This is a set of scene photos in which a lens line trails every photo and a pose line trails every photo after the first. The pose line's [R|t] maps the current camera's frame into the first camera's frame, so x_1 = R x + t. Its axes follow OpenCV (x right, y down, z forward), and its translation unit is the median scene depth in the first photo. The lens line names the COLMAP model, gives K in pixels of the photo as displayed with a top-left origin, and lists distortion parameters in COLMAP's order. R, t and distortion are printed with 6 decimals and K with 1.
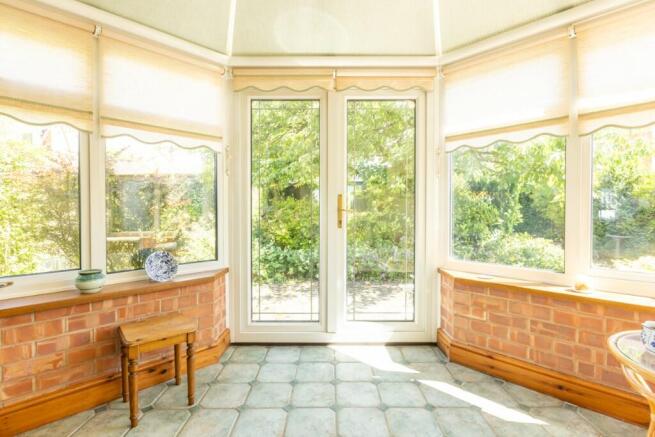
lens RADIAL K [[315.6, 0, 329.0], [0, 315.6, 211.9], [0, 0, 1]] dist [-0.000466, -0.002502]
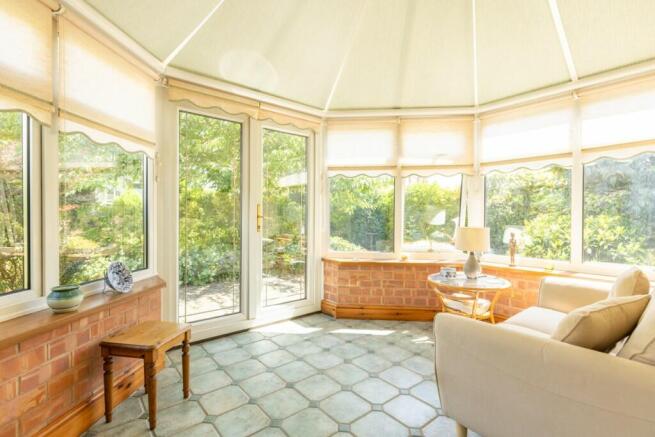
lens RADIAL K [[315.6, 0, 325.5], [0, 315.6, 216.3], [0, 0, 1]] dist [-0.000466, -0.002502]
pose [[0.764077, 0.002341, 0.645121, -0.648876], [0.000373, 0.999992, -0.004071, -0.004657], [-0.645125, 0.003352, 0.764070, -0.115295]]
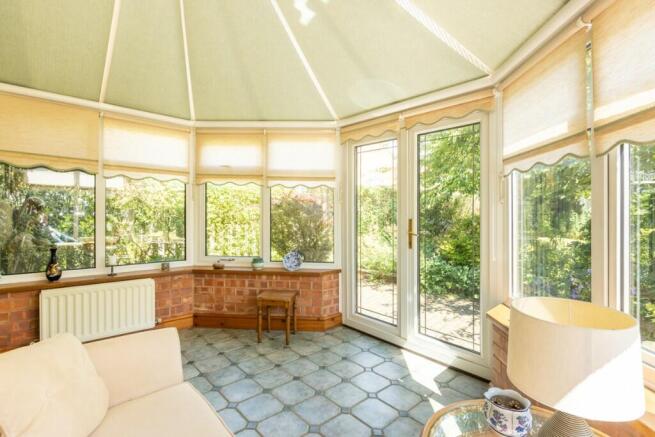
lens RADIAL K [[315.6, 0, 322.3], [0, 315.6, 214.1], [0, 0, 1]] dist [-0.000466, -0.002502]
pose [[0.659130, 0.013153, -0.751914, 0.801455], [-0.022081, 0.999754, -0.001868, -0.074991], [0.751704, 0.017834, 0.659259, 0.013728]]
